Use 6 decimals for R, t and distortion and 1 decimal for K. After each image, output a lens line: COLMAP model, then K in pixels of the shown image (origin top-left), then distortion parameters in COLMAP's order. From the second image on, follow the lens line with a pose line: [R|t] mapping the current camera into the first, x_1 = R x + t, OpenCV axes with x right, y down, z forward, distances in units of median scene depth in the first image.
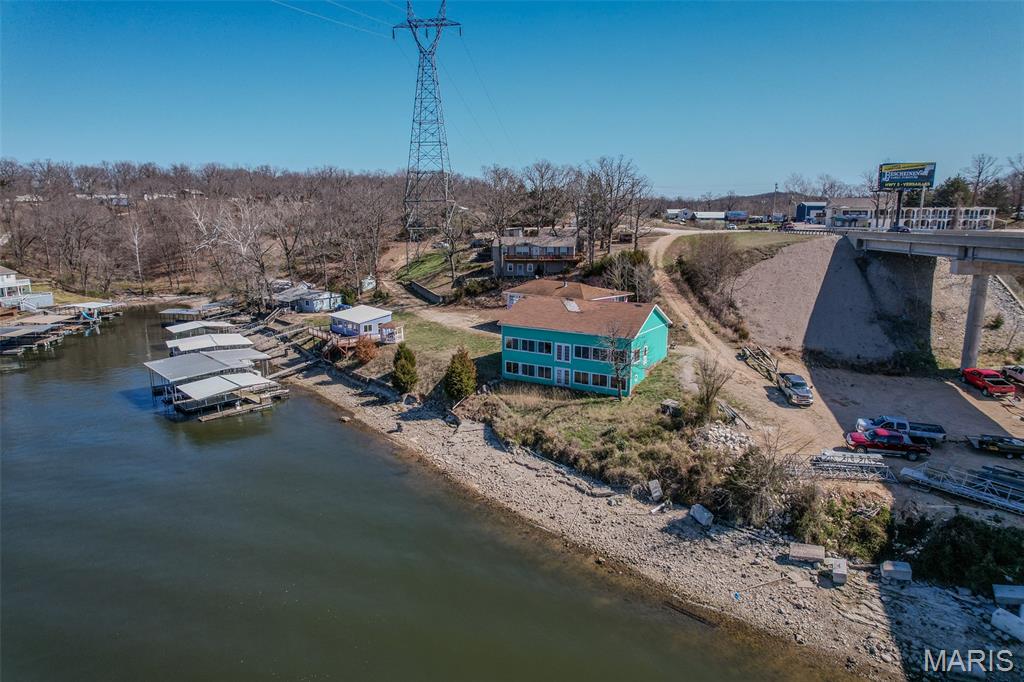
lens RADIAL K [[660.4, 0, 517.6], [0, 660.4, 341.5], [0, 0, 1]] dist [-0.086065, 0.082377]
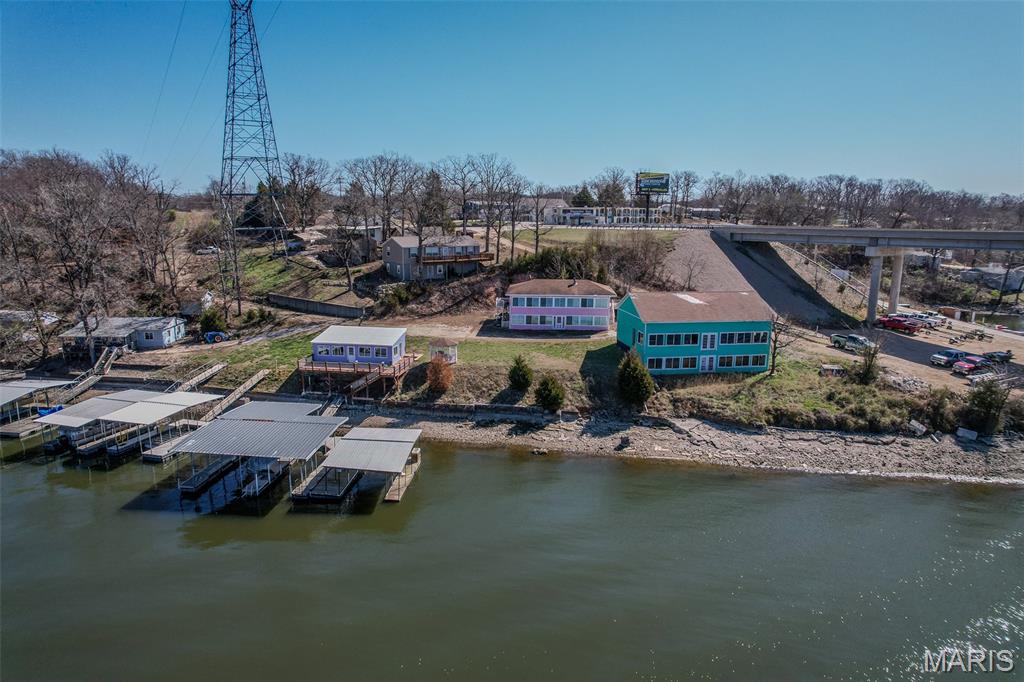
lens RADIAL K [[656.7, 0, 518.2], [0, 656.7, 344.2], [0, 0, 1]] dist [-0.087281, 0.081492]
pose [[0.750642, -0.122252, 0.649300, -0.758107], [0.117448, 0.991771, 0.050953, -0.061275], [-0.650186, 0.038011, 0.758824, 0.342863]]
